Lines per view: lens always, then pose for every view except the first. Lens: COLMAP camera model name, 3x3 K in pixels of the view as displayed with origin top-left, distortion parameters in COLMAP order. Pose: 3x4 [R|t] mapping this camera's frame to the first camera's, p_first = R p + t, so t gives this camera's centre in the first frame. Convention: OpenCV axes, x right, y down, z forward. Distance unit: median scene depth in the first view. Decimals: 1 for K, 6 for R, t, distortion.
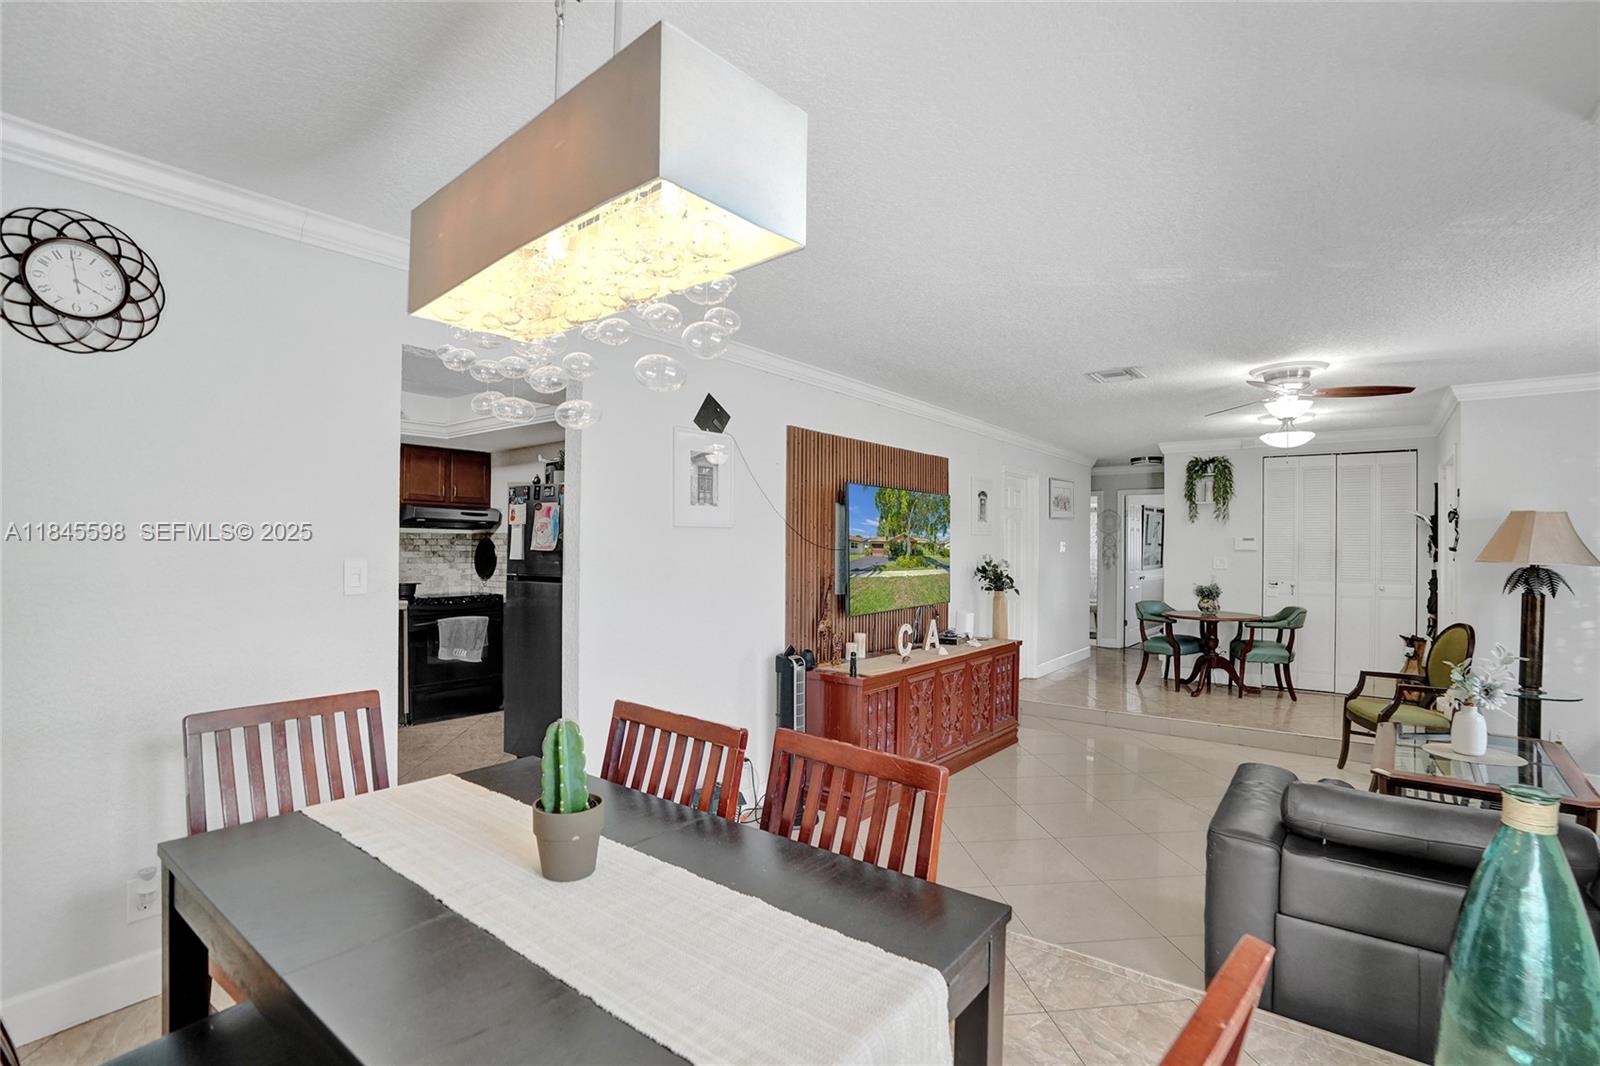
lens RADIAL K [[757.9, 0, 797.8], [0, 757.9, 543.2], [0, 0, 1]] dist [-0.041476, 0.024711]
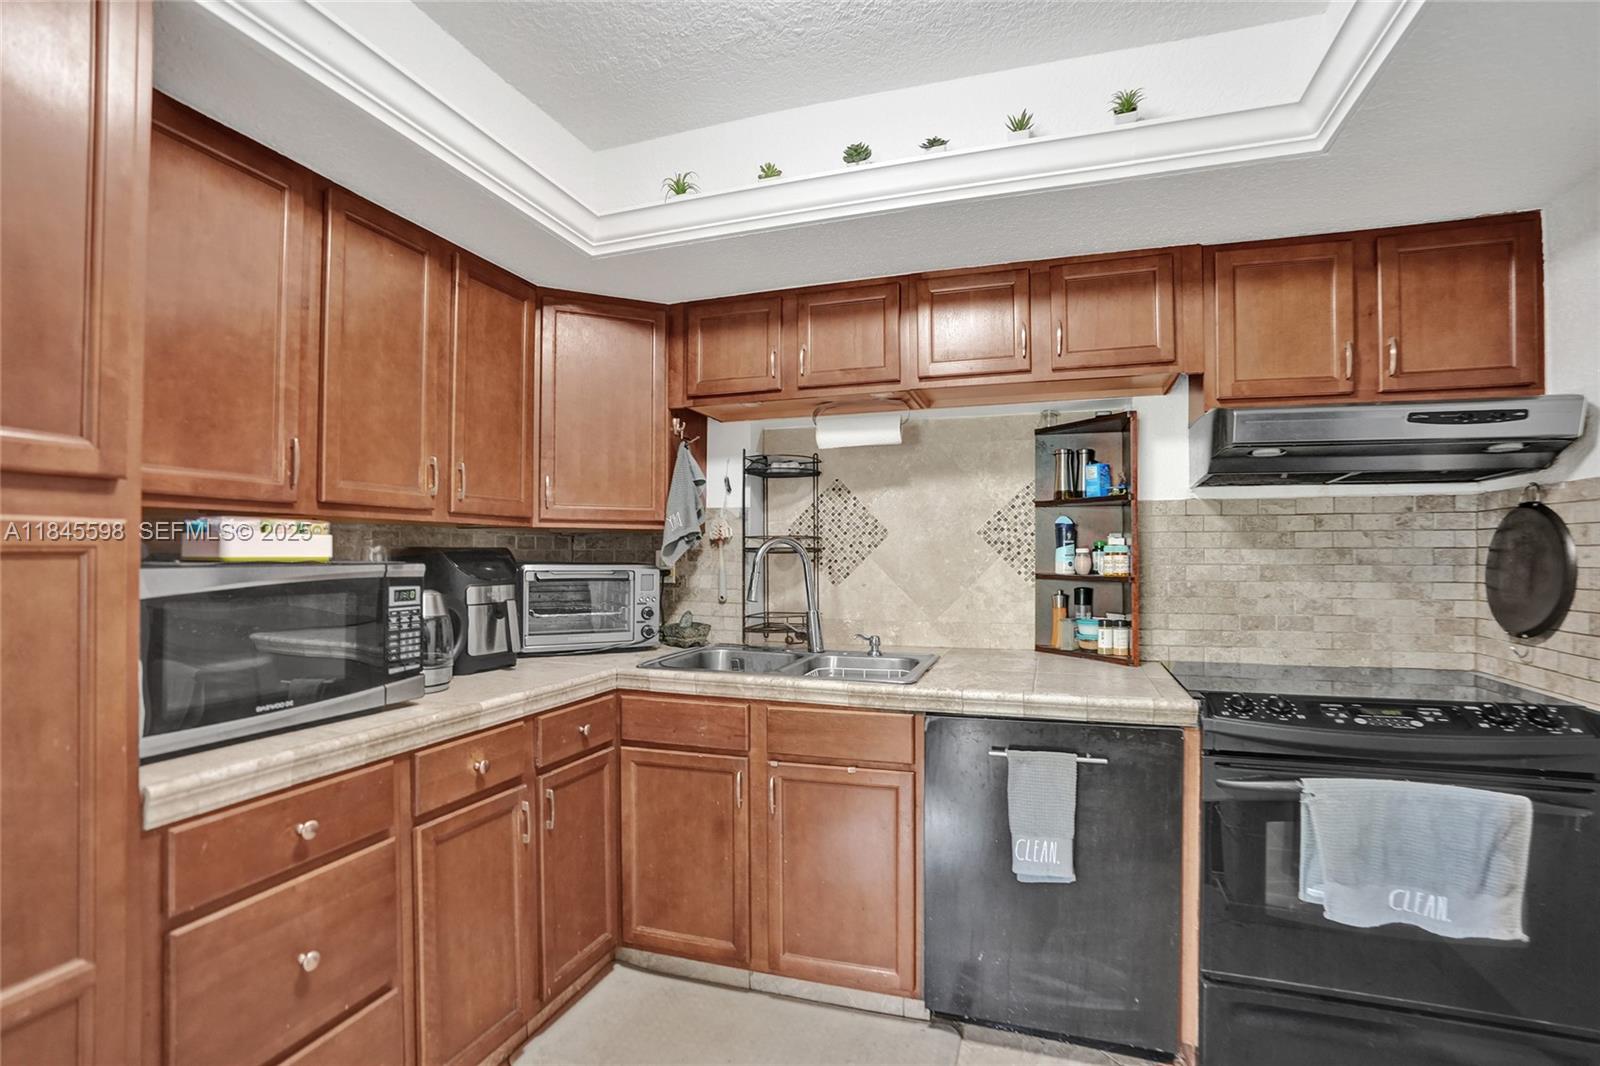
lens RADIAL K [[757.9, 0, 797.8], [0, 757.9, 543.2], [0, 0, 1]] dist [-0.041476, 0.024711]
pose [[0.344365, -0.015759, -0.938703, -0.241220], [0.010405, 0.999862, -0.012969, 0.010336], [0.938778, -0.005301, 0.344482, 0.636818]]
